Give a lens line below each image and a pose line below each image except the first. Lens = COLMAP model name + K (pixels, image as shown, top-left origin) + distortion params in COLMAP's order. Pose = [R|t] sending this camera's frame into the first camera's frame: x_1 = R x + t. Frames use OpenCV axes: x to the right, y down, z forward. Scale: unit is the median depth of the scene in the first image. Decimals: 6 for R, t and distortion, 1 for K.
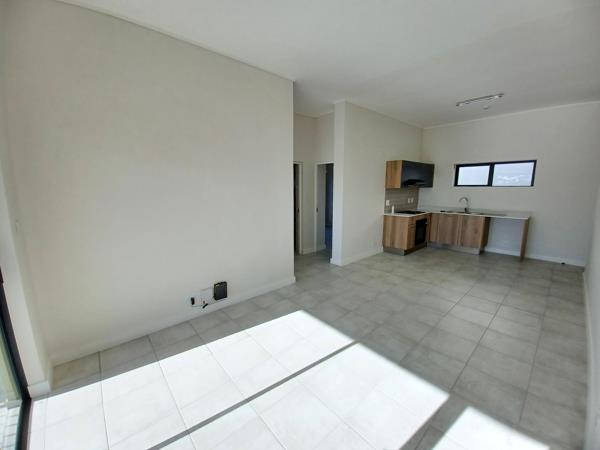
lens RADIAL K [[239.1, 0, 298.5], [0, 239.1, 226.0], [0, 0, 1]] dist [0.002396, -0.012115]
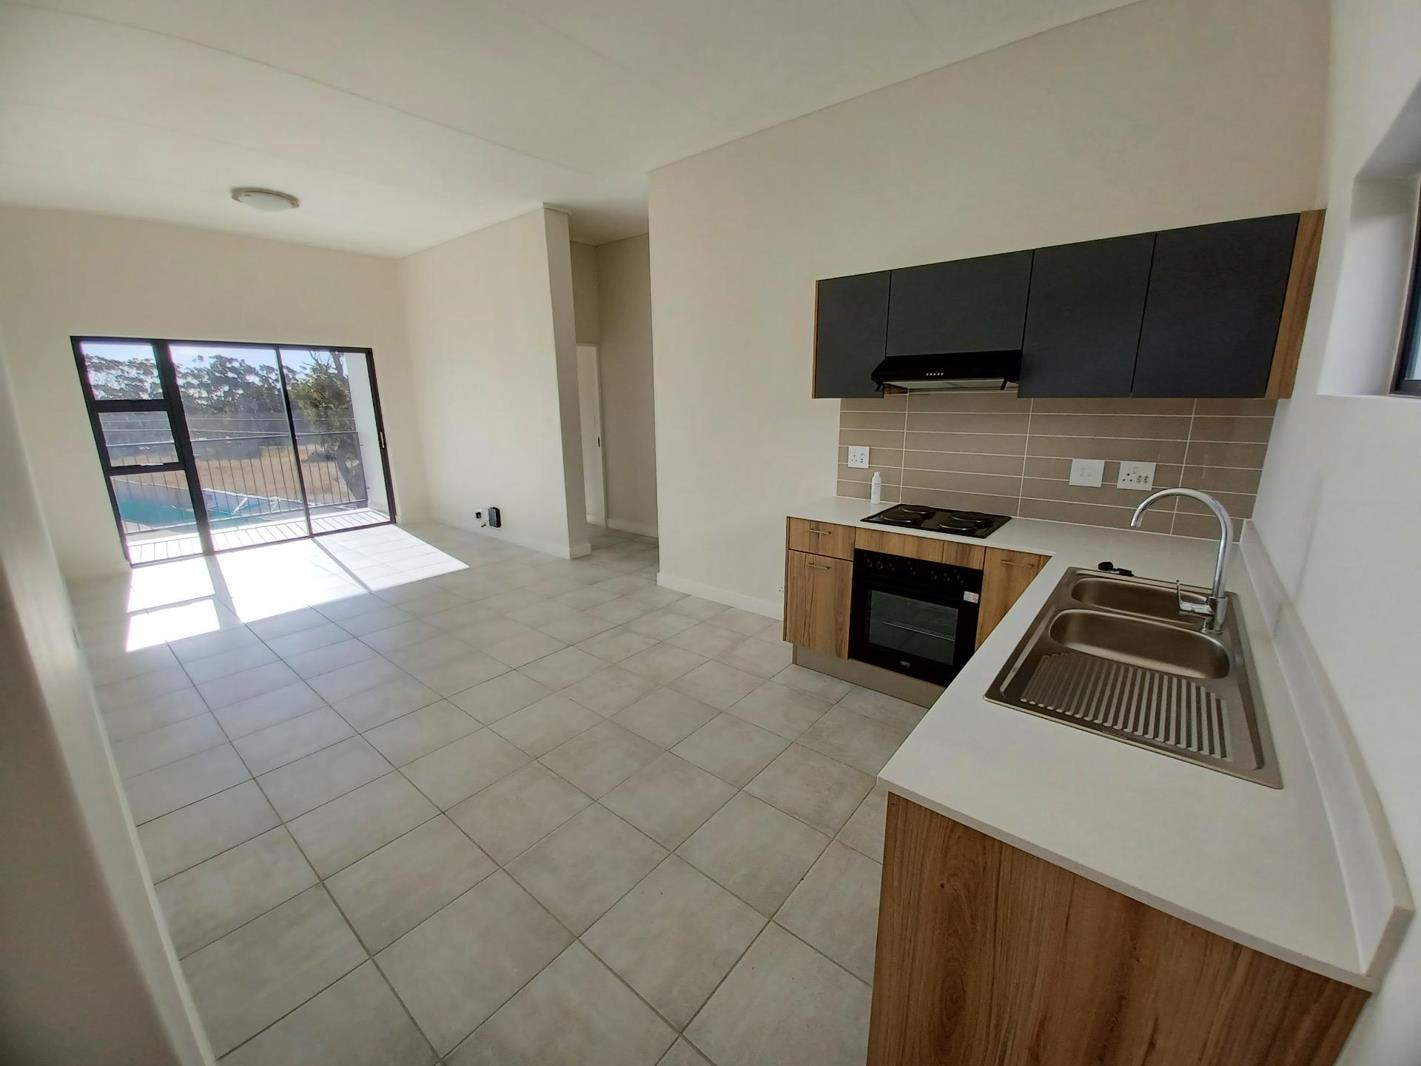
lens RADIAL K [[566.3, 0, 706.9], [0, 566.3, 535.3], [0, 0, 1]] dist [0.002396, -0.012115]
pose [[0.155893, 0.246209, -0.956598, 1.339593], [-0.147163, 0.963419, 0.223982, -0.181176], [0.976750, 0.105859, 0.186423, 1.054020]]
